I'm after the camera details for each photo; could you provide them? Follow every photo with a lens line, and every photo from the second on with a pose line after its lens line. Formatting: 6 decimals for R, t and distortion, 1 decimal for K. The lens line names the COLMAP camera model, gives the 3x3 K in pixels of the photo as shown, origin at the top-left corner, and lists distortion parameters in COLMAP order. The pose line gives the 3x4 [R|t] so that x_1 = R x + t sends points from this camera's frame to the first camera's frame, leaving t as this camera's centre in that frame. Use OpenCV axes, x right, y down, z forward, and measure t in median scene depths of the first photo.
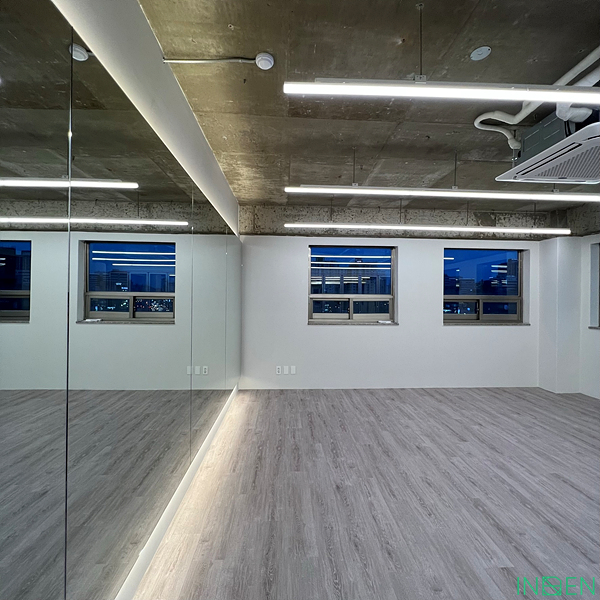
lens RADIAL K [[321.6, 0, 302.1], [0, 321.6, 297.6], [0, 0, 1]] dist [-0.004500, 0.001773]
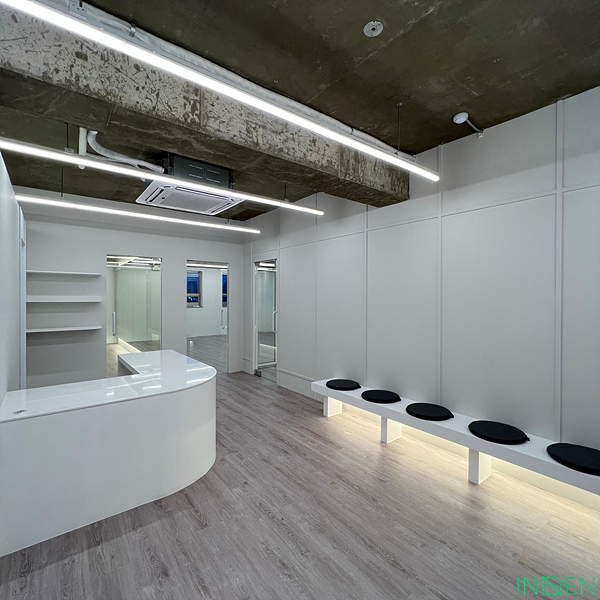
lens RADIAL K [[321.6, 0, 302.2], [0, 321.6, 296.6], [0, 0, 1]] dist [-0.004500, 0.001773]
pose [[0.816938, -0.001186, 0.576725, -0.696843], [-0.001749, 0.999988, 0.004534, 0.000110], [-0.576723, -0.004712, 0.816926, -2.056592]]
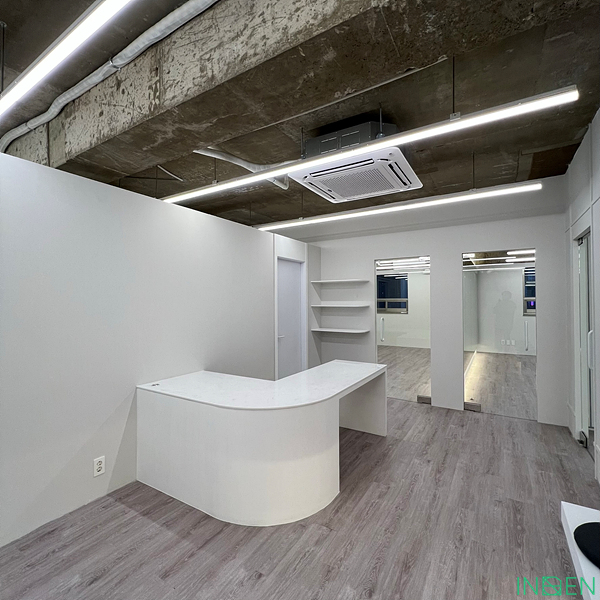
lens RADIAL K [[321.6, 0, 301.4], [0, 321.6, 296.8], [0, 0, 1]] dist [-0.004500, 0.001773]
pose [[0.824274, -0.015445, -0.565981, 0.034723], [0.008376, 0.999851, -0.015087, 0.005468], [0.566129, 0.007695, 0.824280, -1.728531]]
